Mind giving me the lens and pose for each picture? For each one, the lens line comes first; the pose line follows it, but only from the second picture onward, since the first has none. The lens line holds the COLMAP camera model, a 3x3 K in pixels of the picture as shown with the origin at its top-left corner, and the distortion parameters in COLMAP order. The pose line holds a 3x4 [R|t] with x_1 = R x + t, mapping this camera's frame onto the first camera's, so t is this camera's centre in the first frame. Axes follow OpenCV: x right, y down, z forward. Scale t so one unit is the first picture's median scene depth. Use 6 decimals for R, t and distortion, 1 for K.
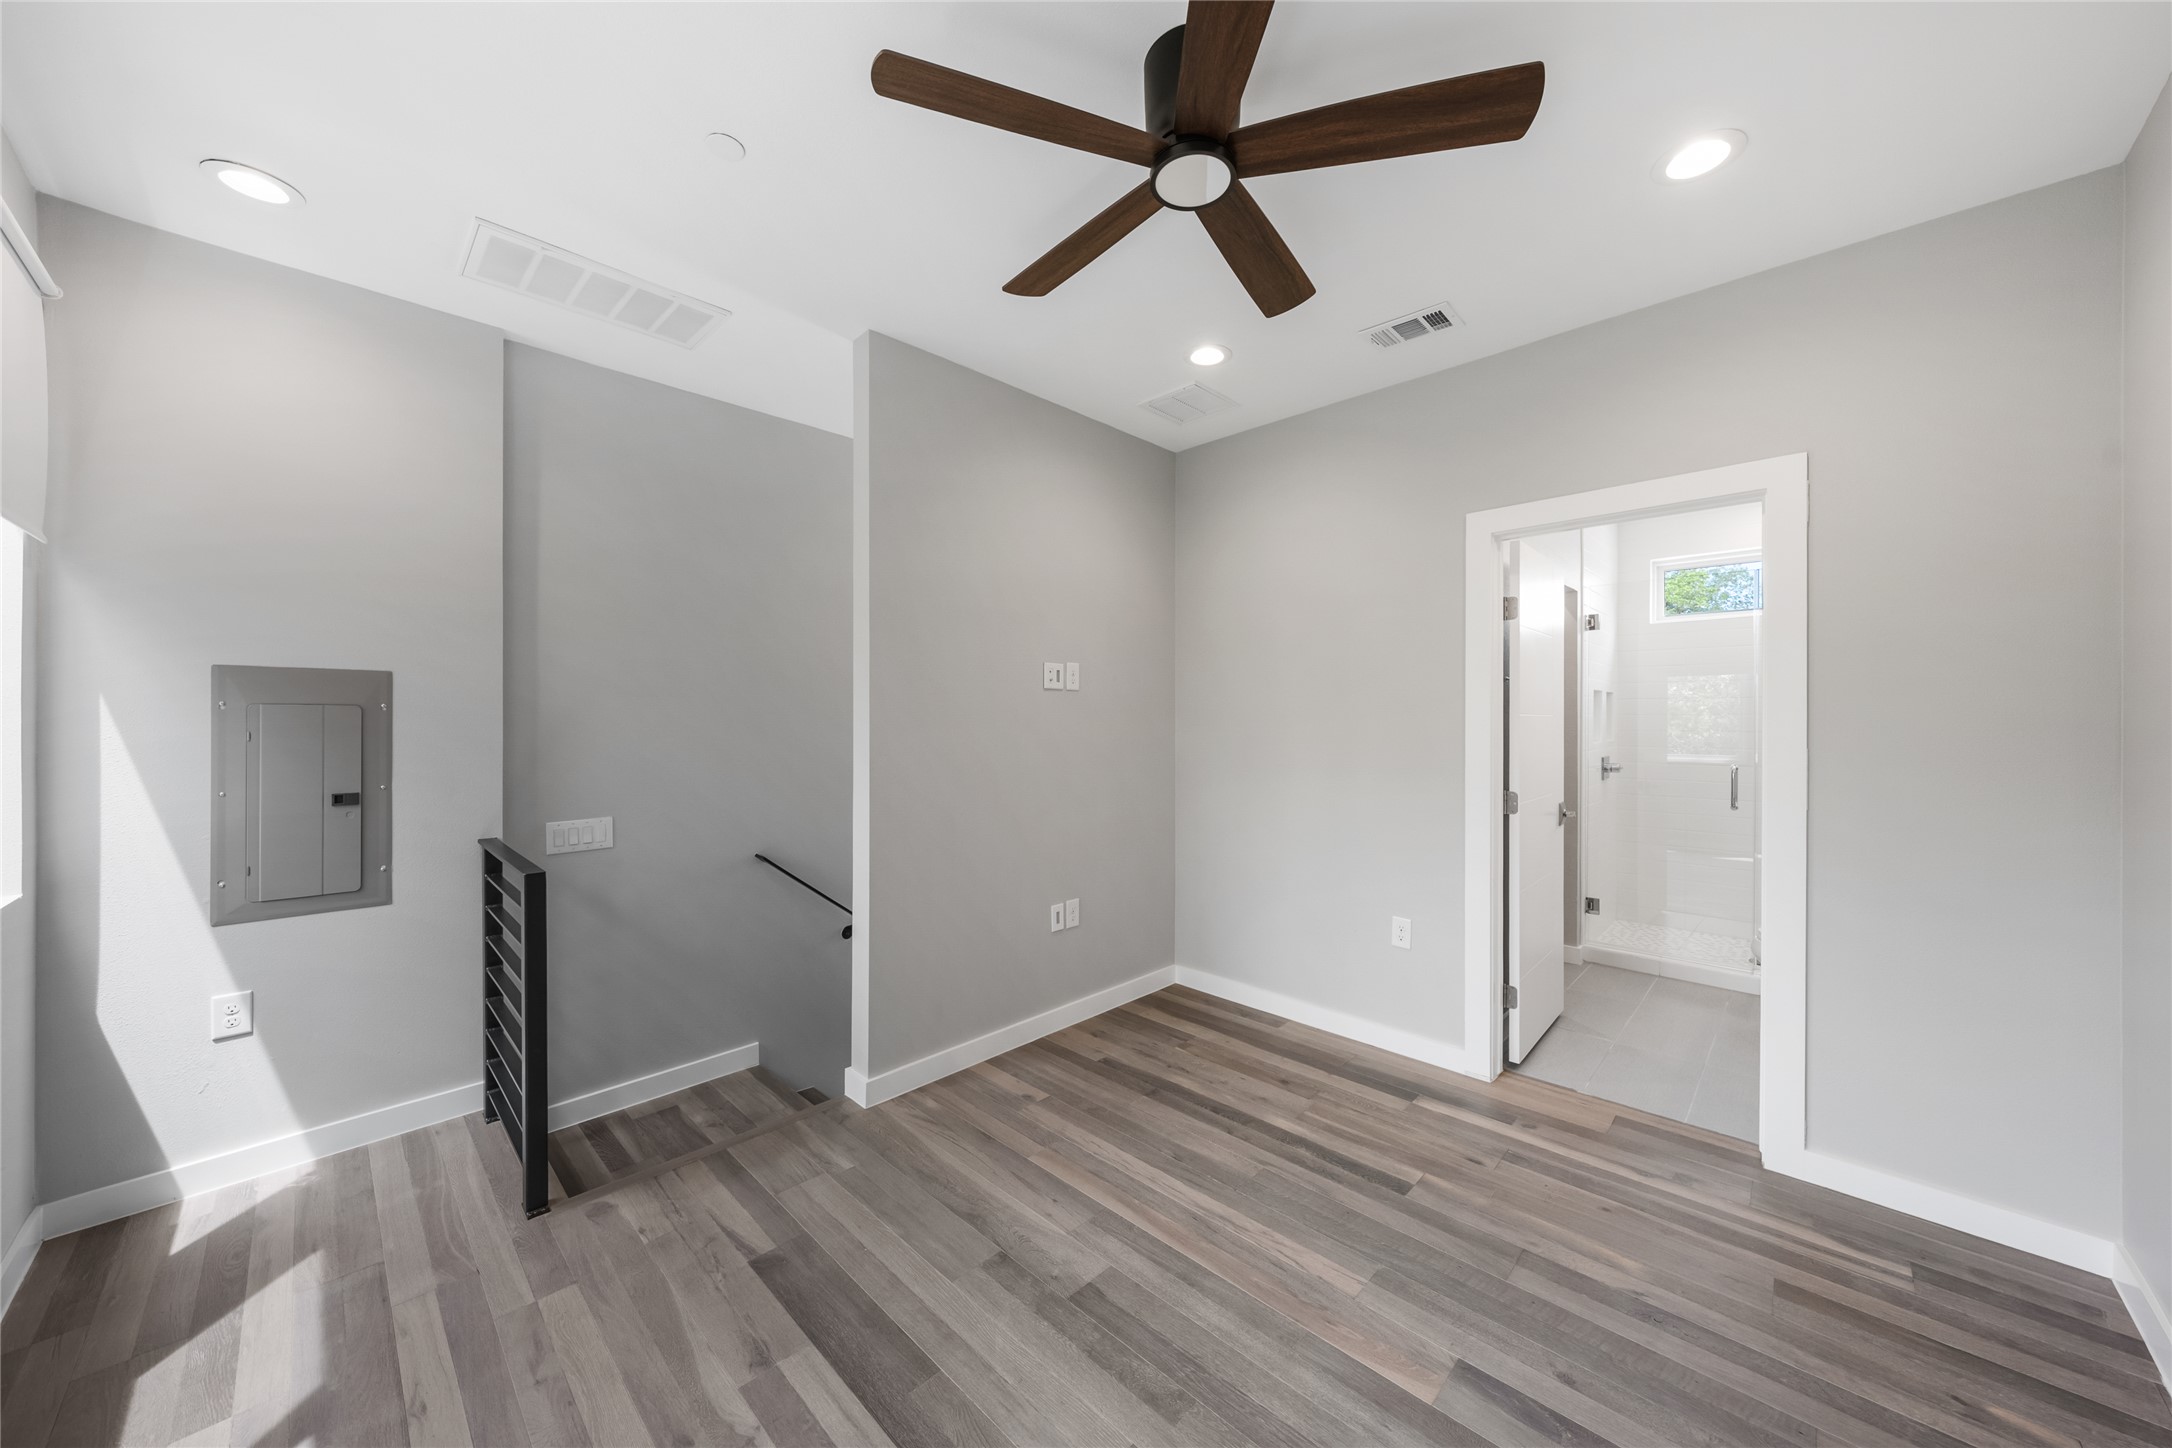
lens RADIAL K [[766.9, 0, 1089.3], [0, 766.9, 723.3], [0, 0, 1]] dist [0.003113, 0.000109]
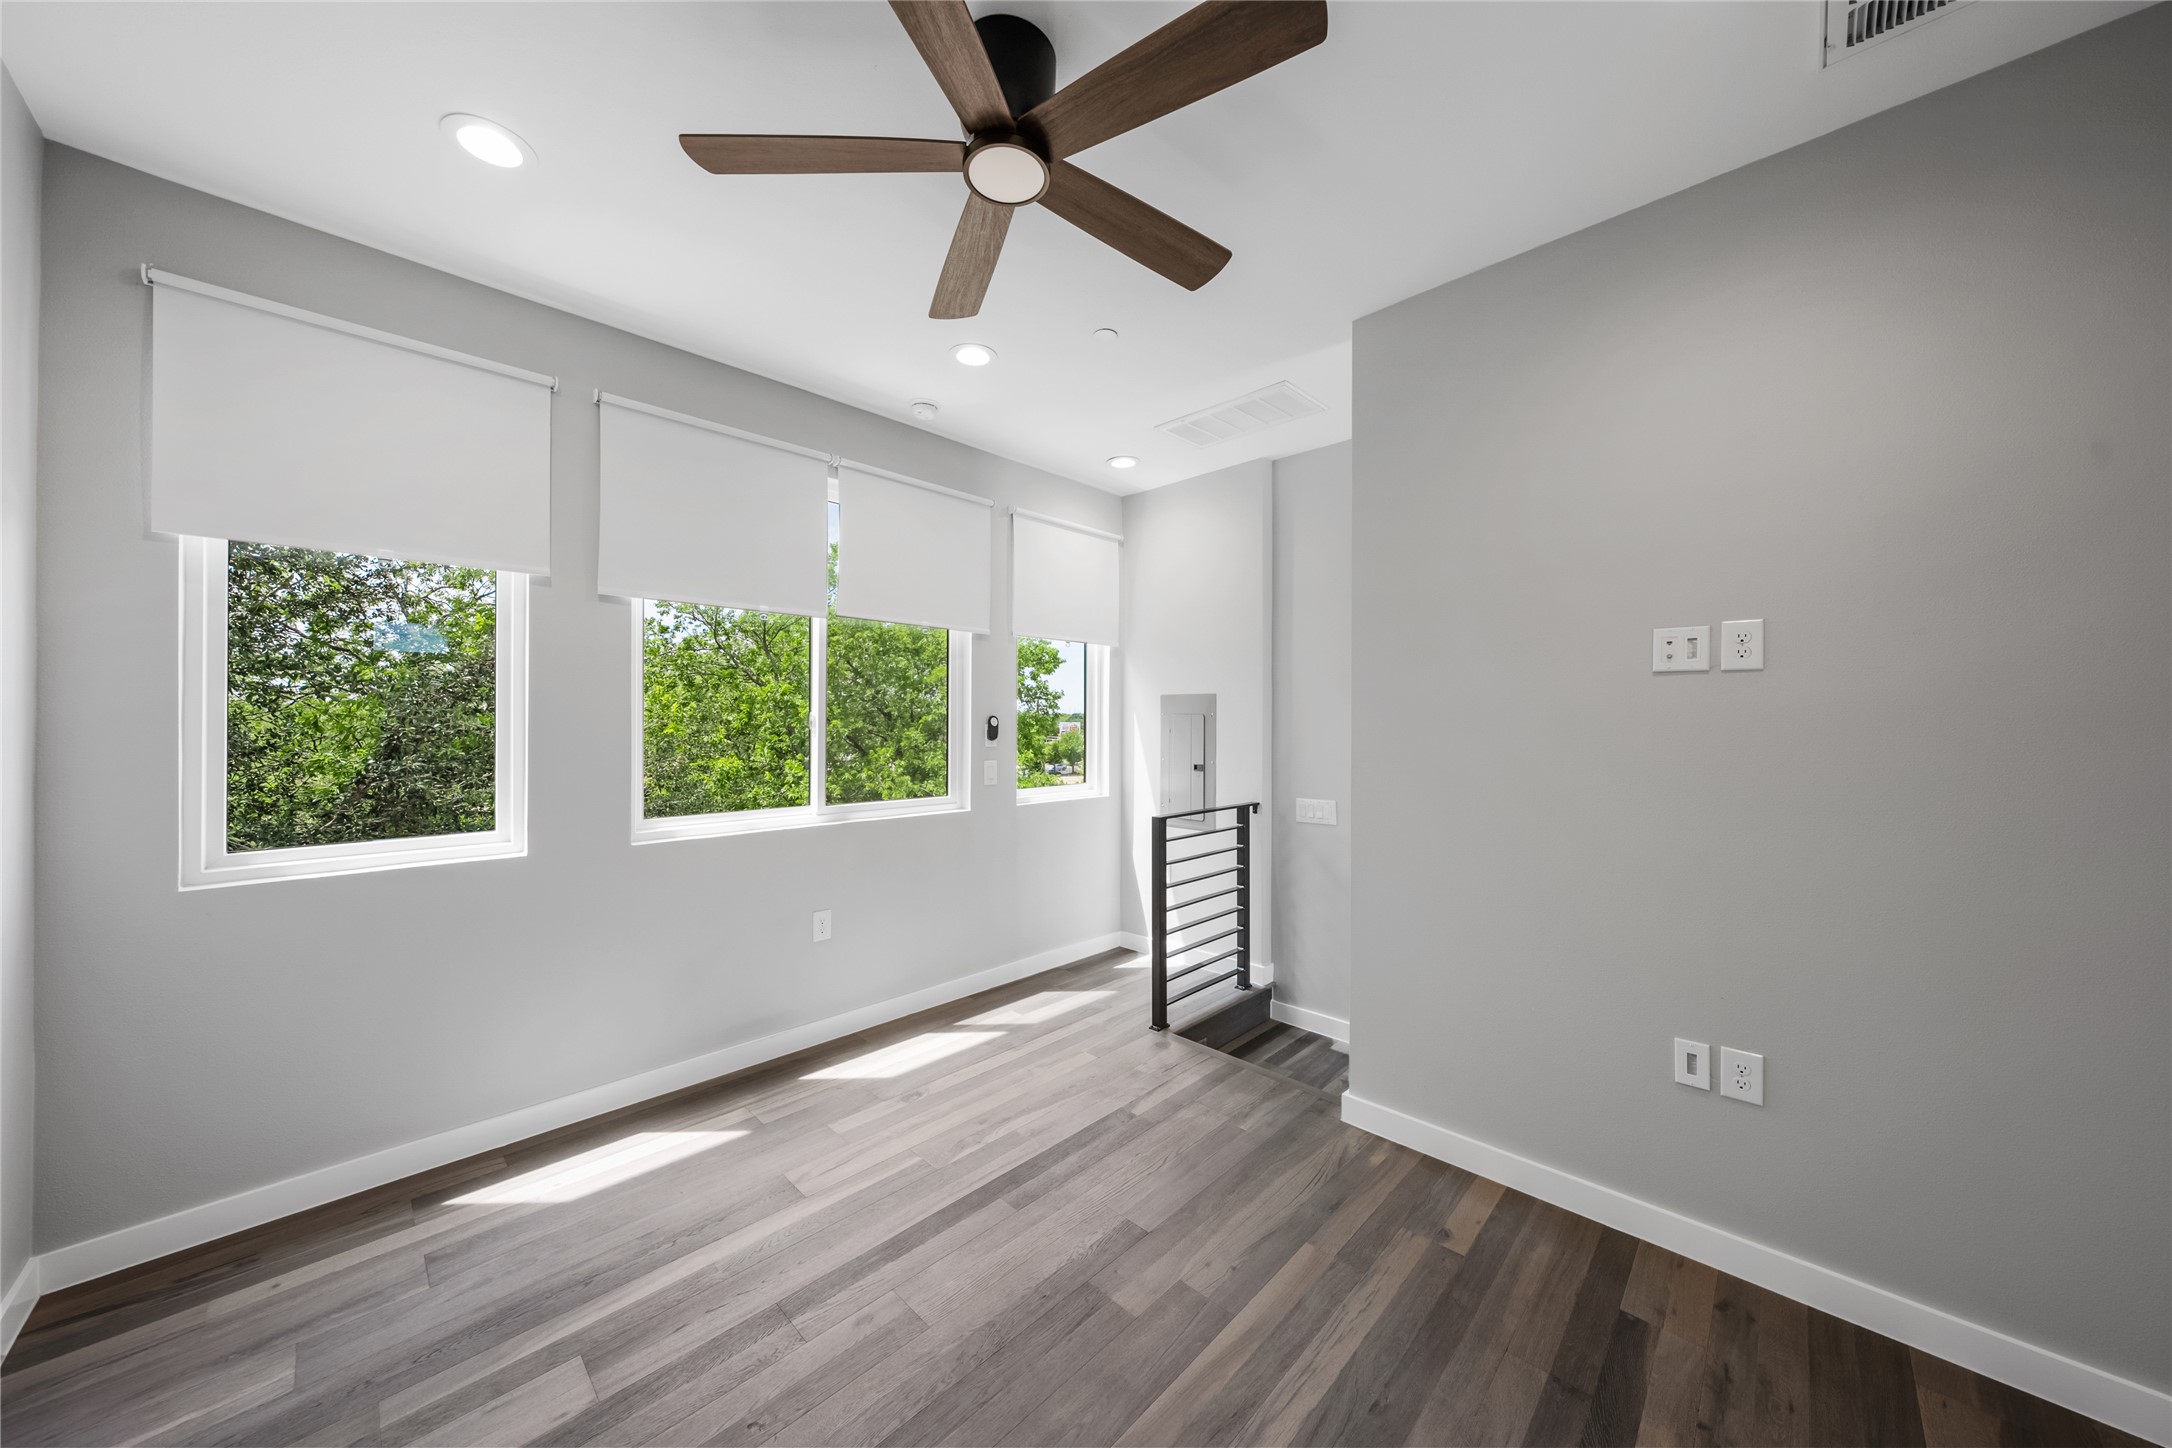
lens RADIAL K [[744.4, 0, 1081.8], [0, 744.4, 723.1], [0, 0, 1]] dist [0.002109, 0.000128]
pose [[-0.009323, 0.002640, -0.999953, 0.791493], [-0.007907, 0.999965, 0.002714, -0.003482], [0.999925, 0.007932, -0.009302, 0.812107]]
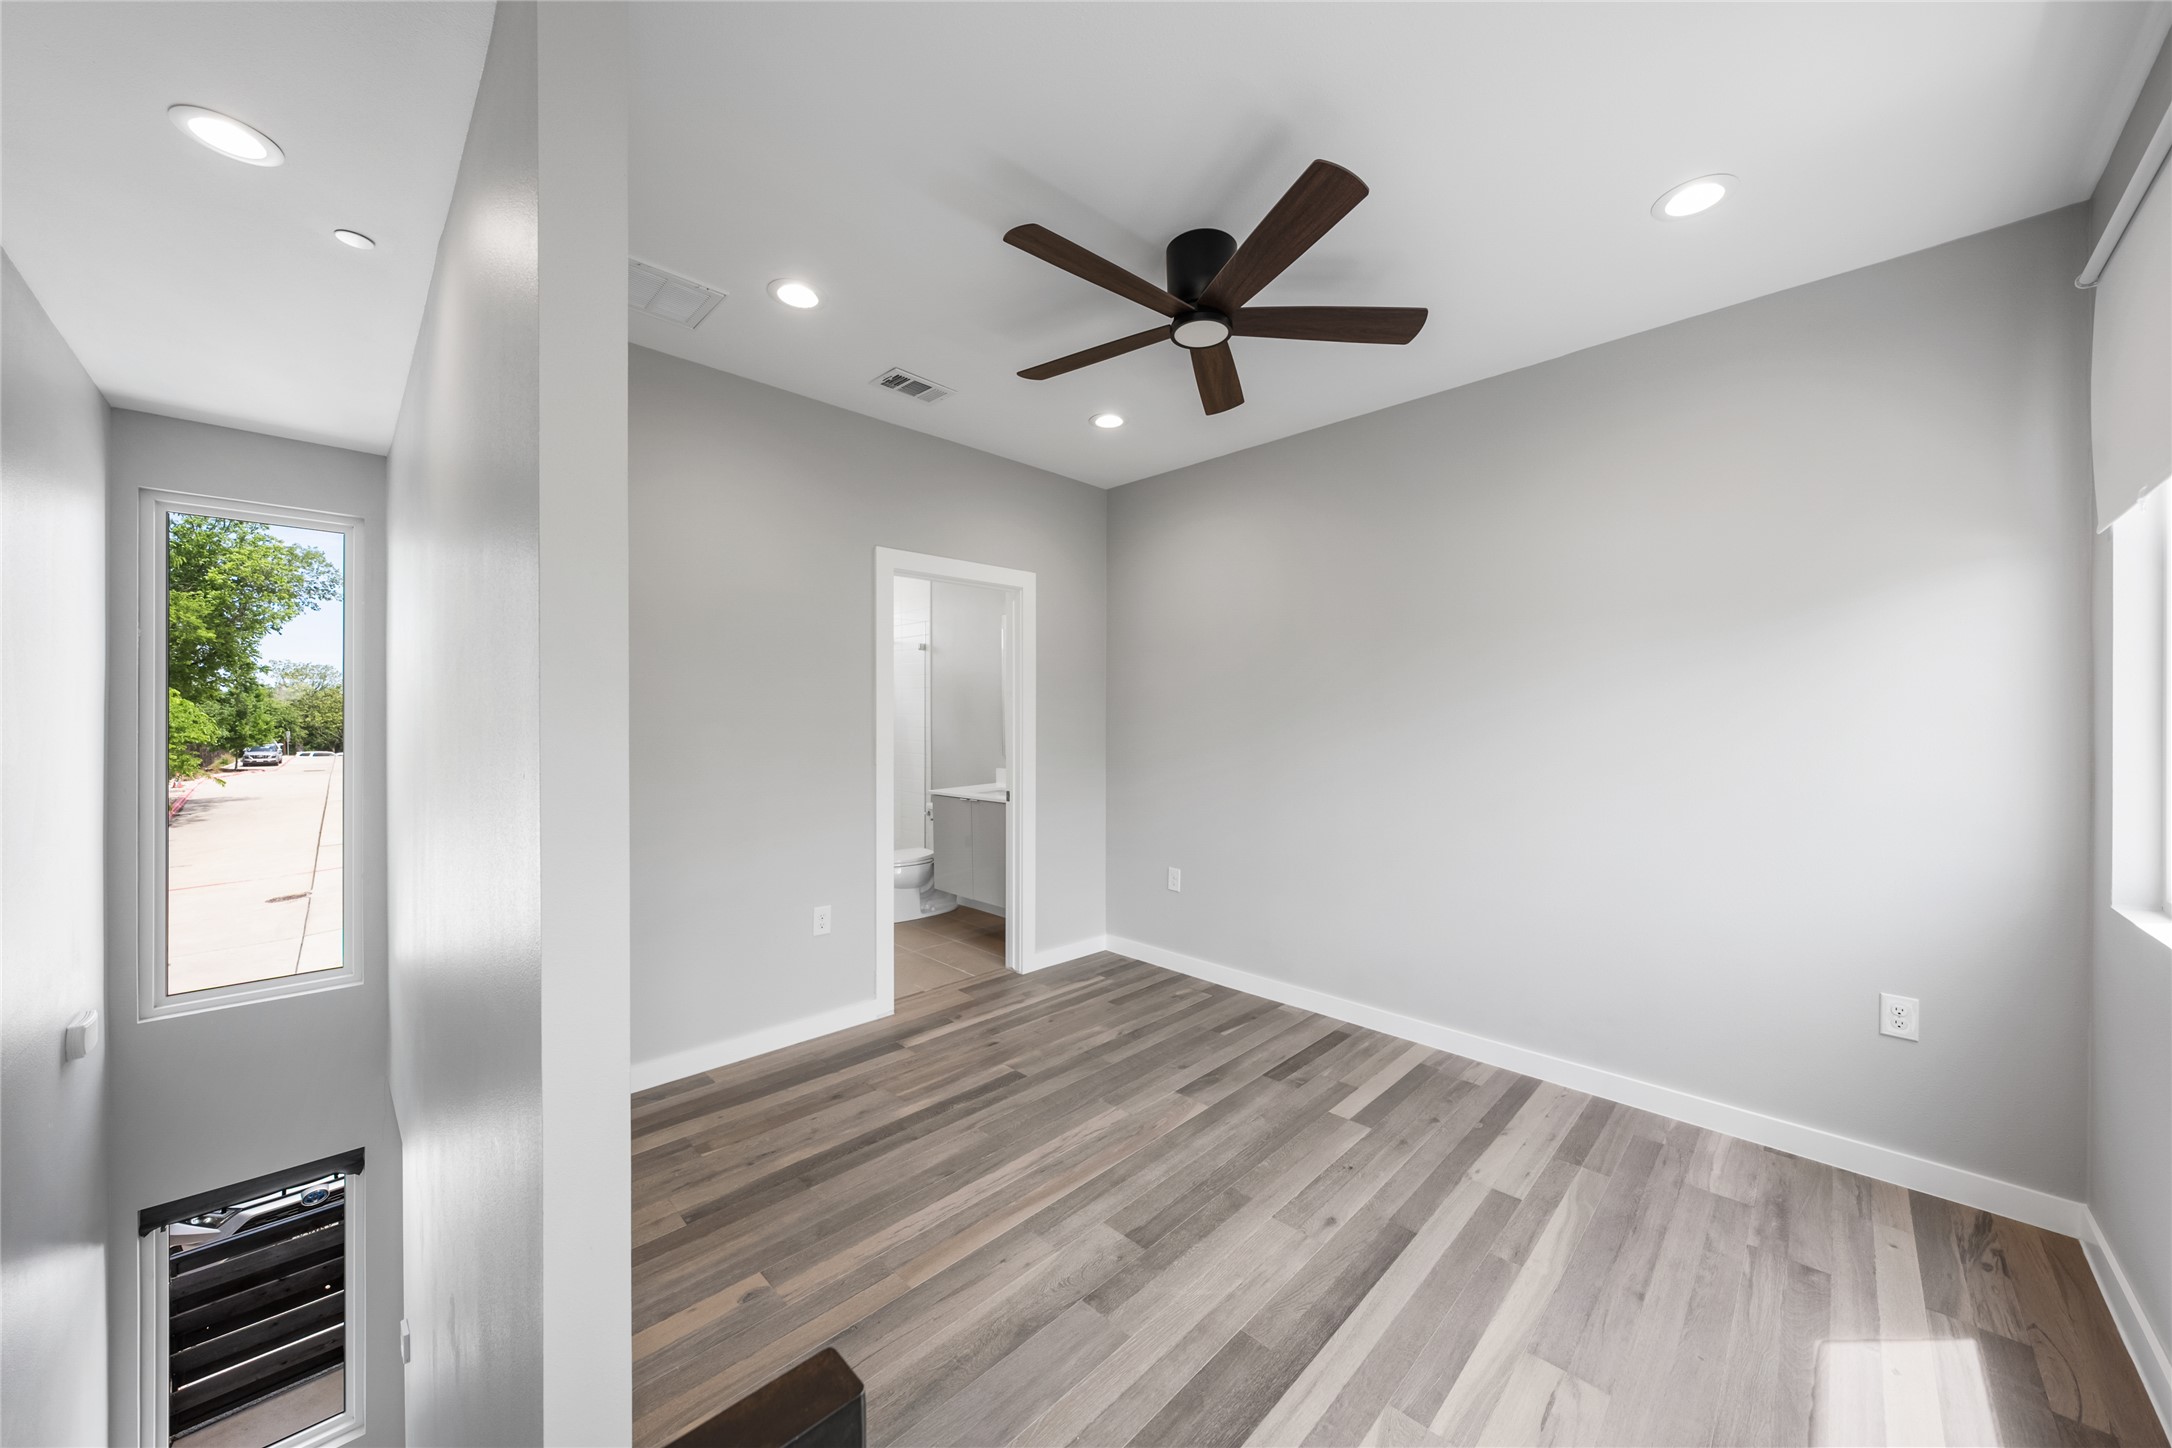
lens RADIAL K [[766.9, 0, 1100.0], [0, 766.9, 715.6], [0, 0, 1]] dist [0.003113, 0.000109]
pose [[-0.004190, 0.001859, 0.999989, -0.919344], [0.004041, 0.999990, -0.001842, -0.009068], [-0.999983, 0.004034, -0.004197, 0.870696]]
